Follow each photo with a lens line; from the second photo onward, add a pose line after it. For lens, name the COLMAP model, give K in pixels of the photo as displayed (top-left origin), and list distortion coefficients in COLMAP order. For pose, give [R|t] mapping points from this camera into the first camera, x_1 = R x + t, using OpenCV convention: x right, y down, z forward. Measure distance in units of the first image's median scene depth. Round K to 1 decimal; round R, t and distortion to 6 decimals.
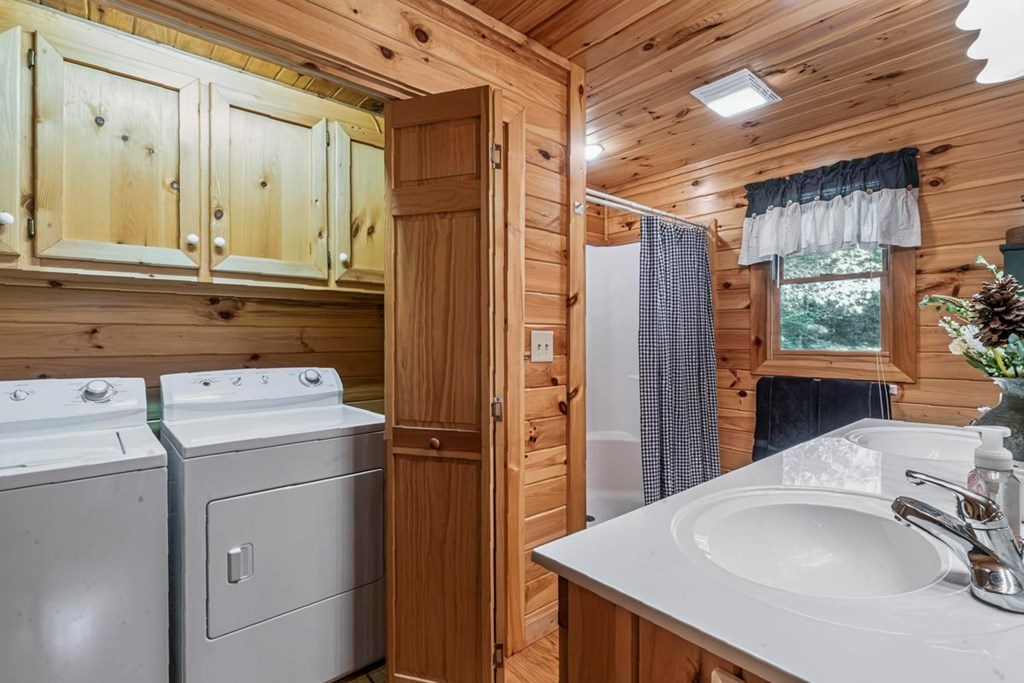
lens RADIAL K [[480.8, 0, 512.0], [0, 480.8, 341.5], [0, 0, 1]] dist [-0.001174, -0.000529]
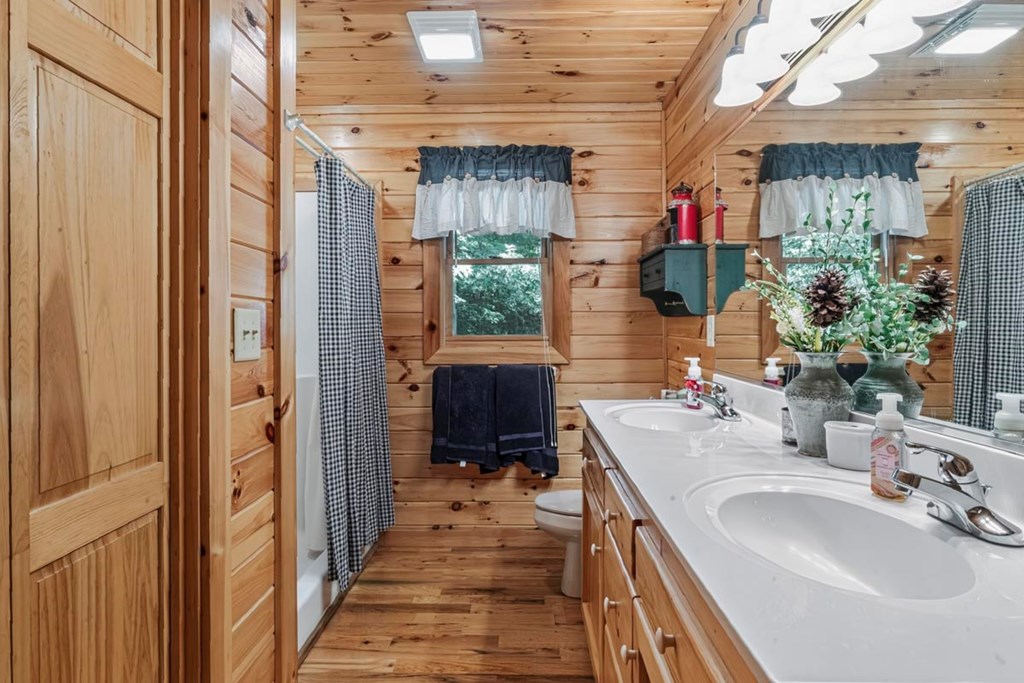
lens RADIAL K [[568.1, 0, 512.3], [0, 568.1, 325.3], [0, 0, 1]] dist [0.001746, -0.000180]
pose [[0.675243, -0.001330, 0.737594, -0.187413], [0.007295, 0.999962, -0.004875, 0.003829], [-0.737559, 0.008672, 0.675227, 0.219845]]
